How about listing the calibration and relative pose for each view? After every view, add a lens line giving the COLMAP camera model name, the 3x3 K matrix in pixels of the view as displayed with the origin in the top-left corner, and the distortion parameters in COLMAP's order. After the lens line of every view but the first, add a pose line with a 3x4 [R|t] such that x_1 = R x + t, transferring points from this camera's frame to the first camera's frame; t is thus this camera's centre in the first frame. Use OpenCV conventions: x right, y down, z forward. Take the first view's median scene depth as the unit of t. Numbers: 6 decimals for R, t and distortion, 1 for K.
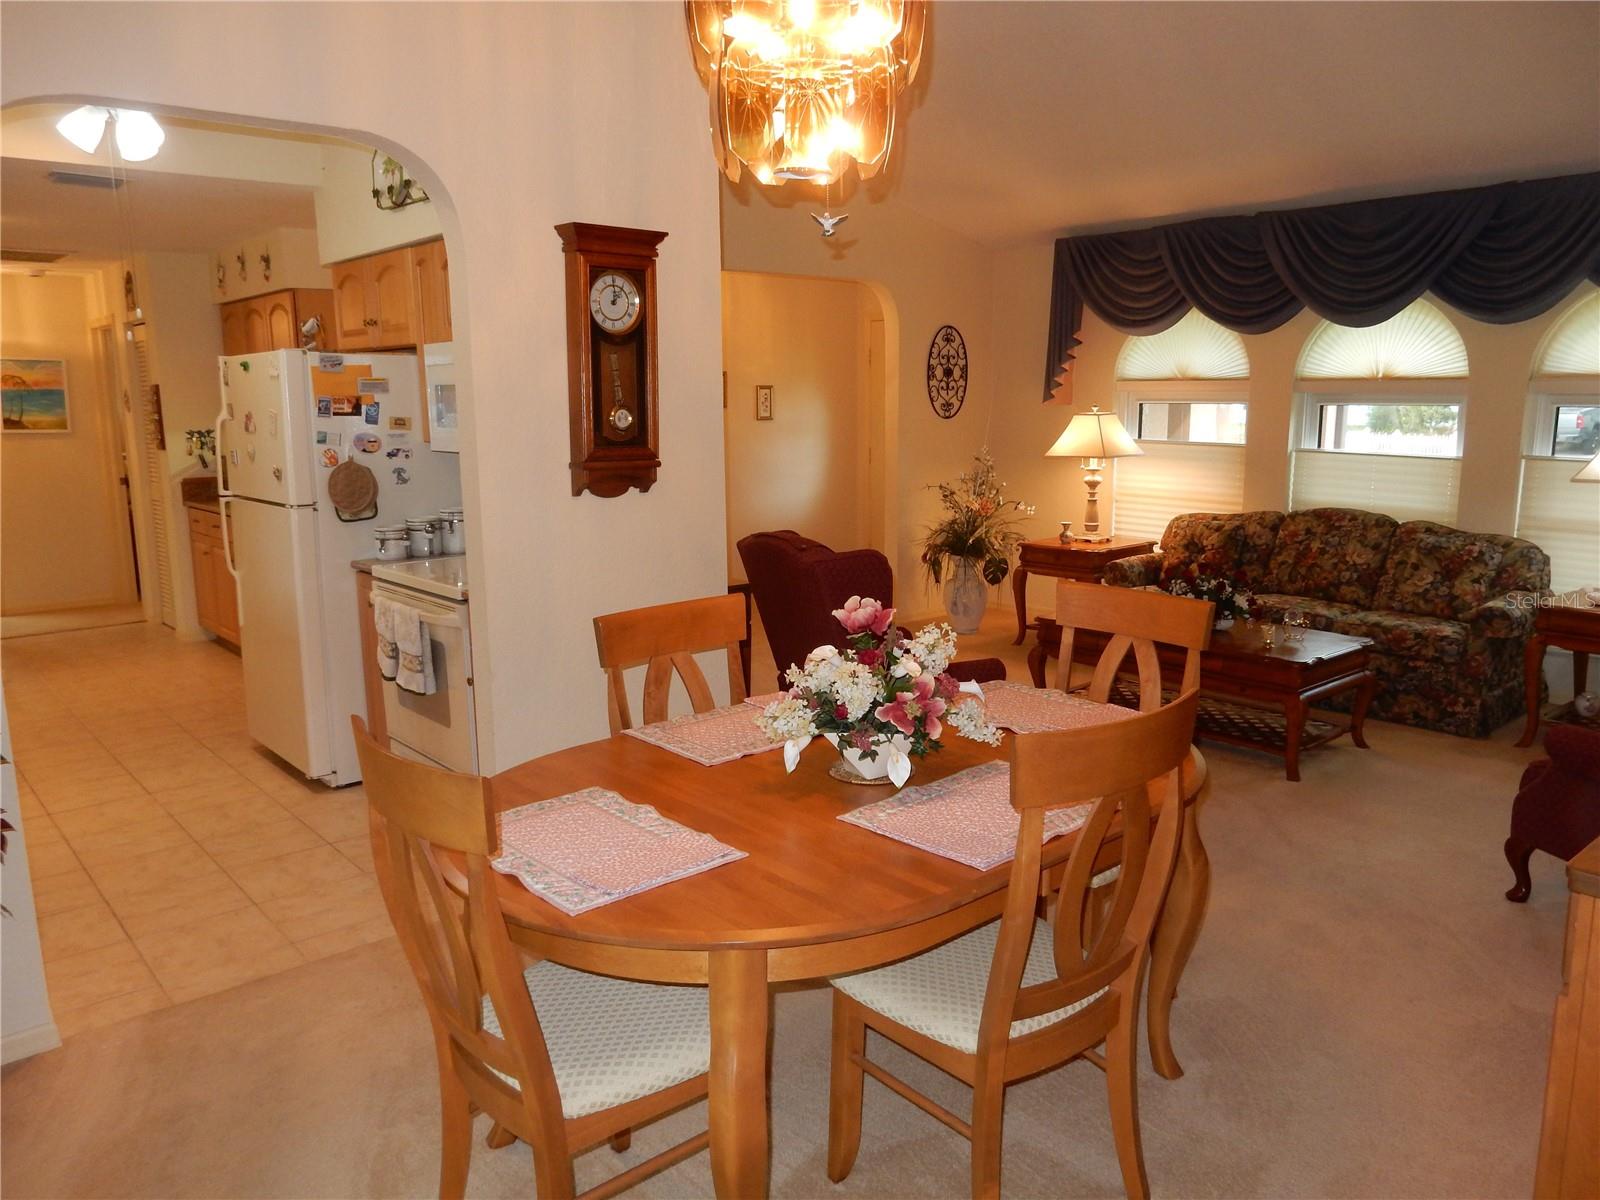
lens RADIAL K [[1182.8, 0, 796.9], [0, 1182.8, 593.3], [0, 0, 1]] dist [-0.003692, 0.001675]
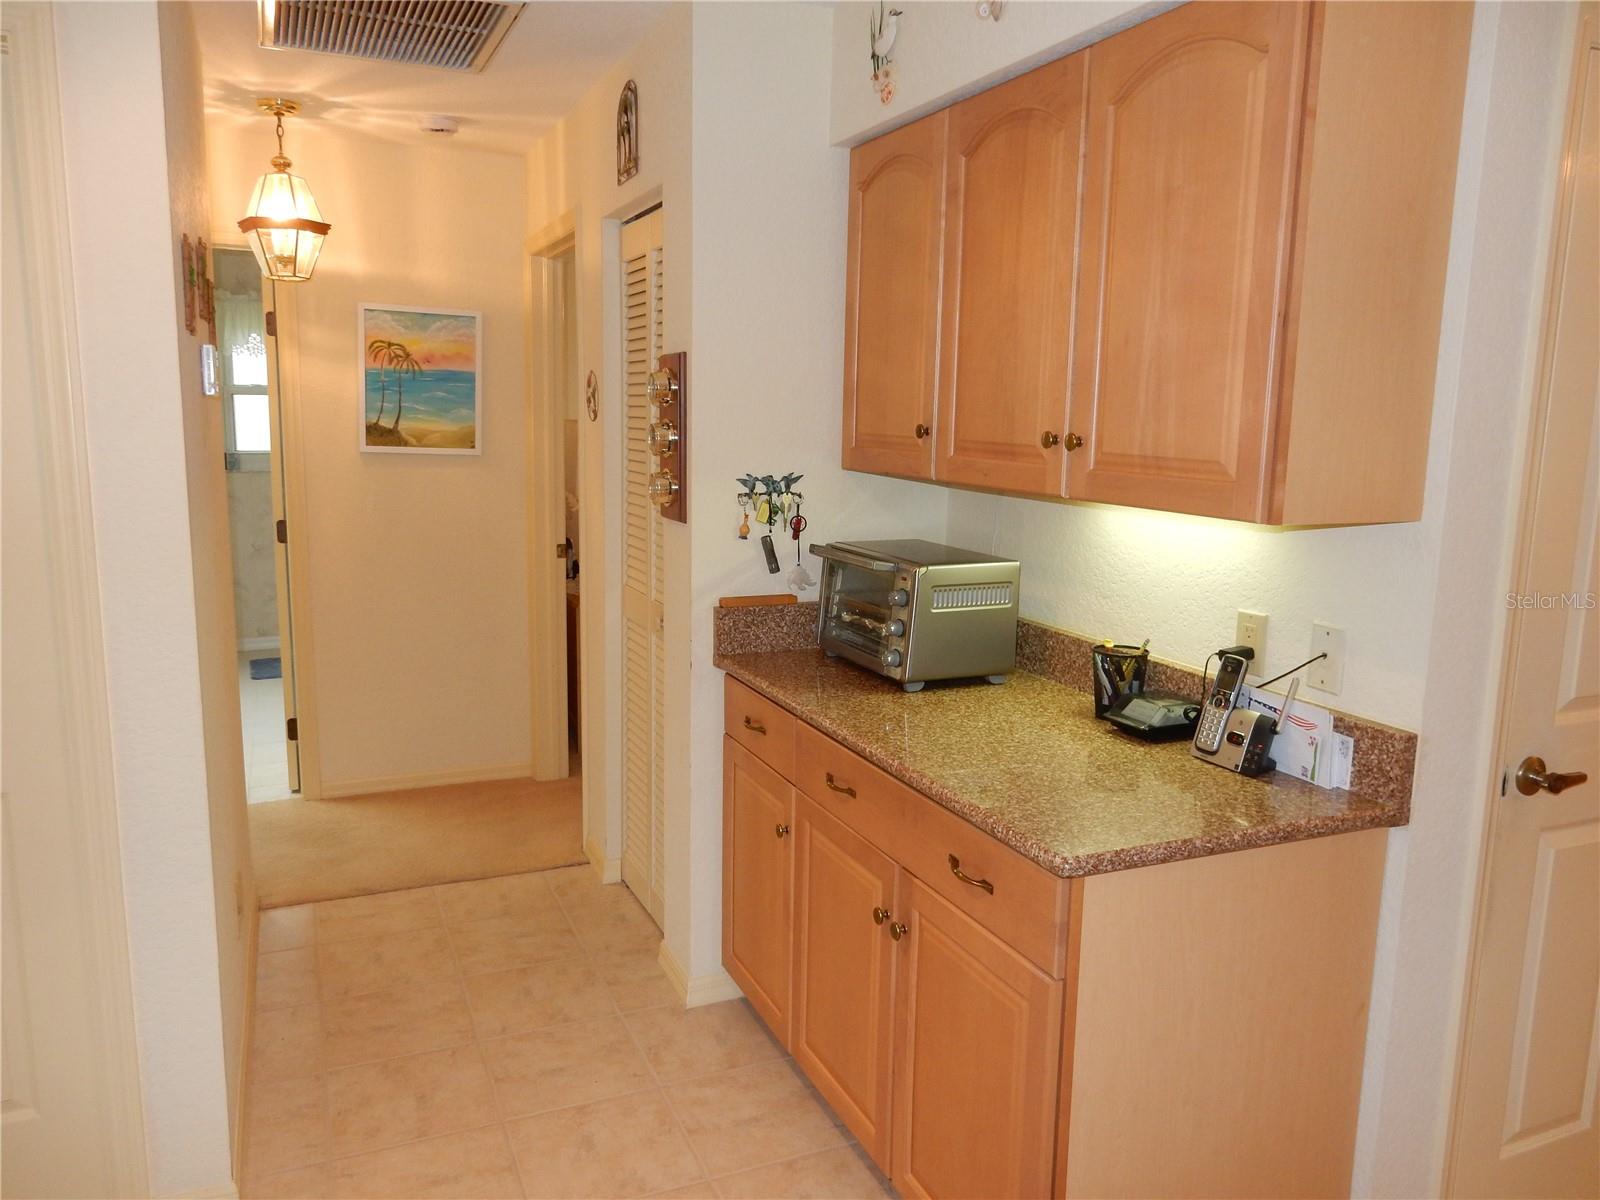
lens RADIAL K [[1182.8, 0, 796.9], [0, 1182.8, 593.3], [0, 0, 1]] dist [-0.003692, 0.001675]
pose [[0.955186, 0.075078, -0.286326, -0.600530], [-0.079061, 0.996867, -0.002358, -0.155616], [0.285252, 0.024890, 0.958129, 0.993290]]
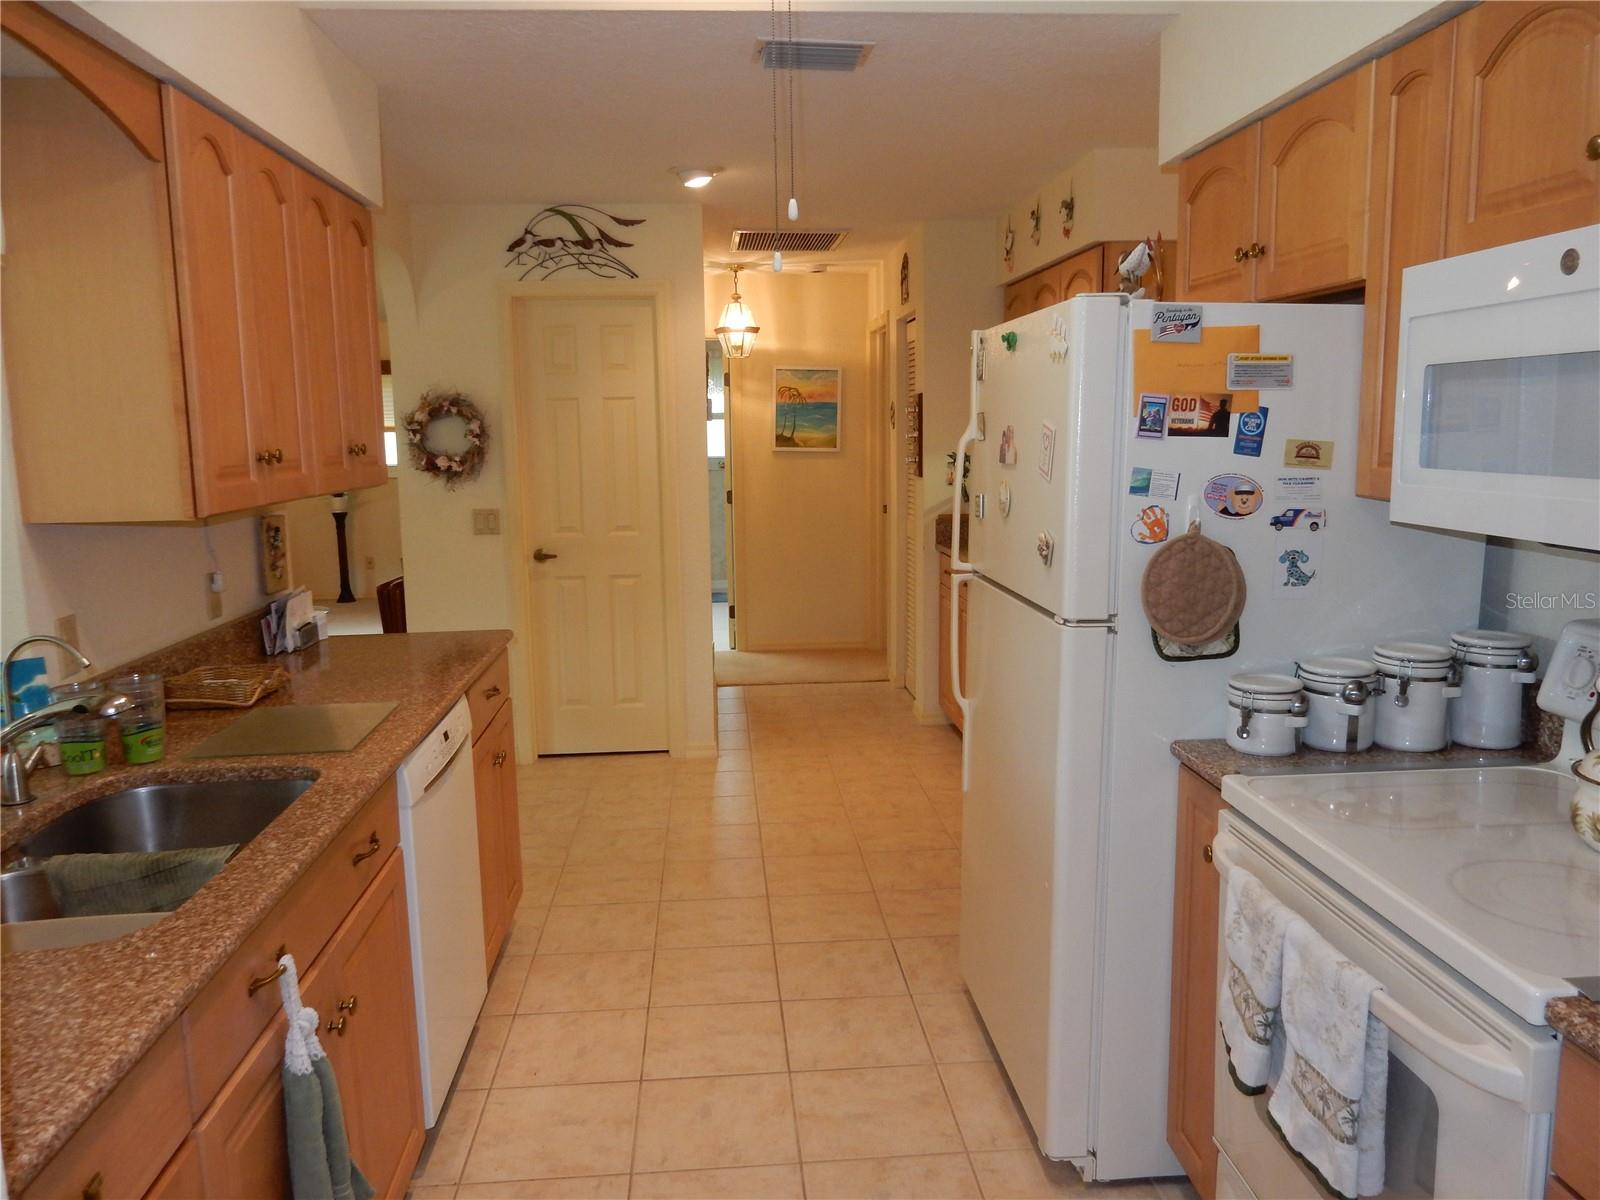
lens RADIAL K [[1182.8, 0, 796.9], [0, 1182.8, 593.3], [0, 0, 1]] dist [-0.003692, 0.001675]
pose [[0.807226, 0.088185, -0.583618, -0.216971], [-0.098083, 0.995070, 0.014693, -0.075283], [0.582036, 0.045382, 0.811895, 0.501045]]
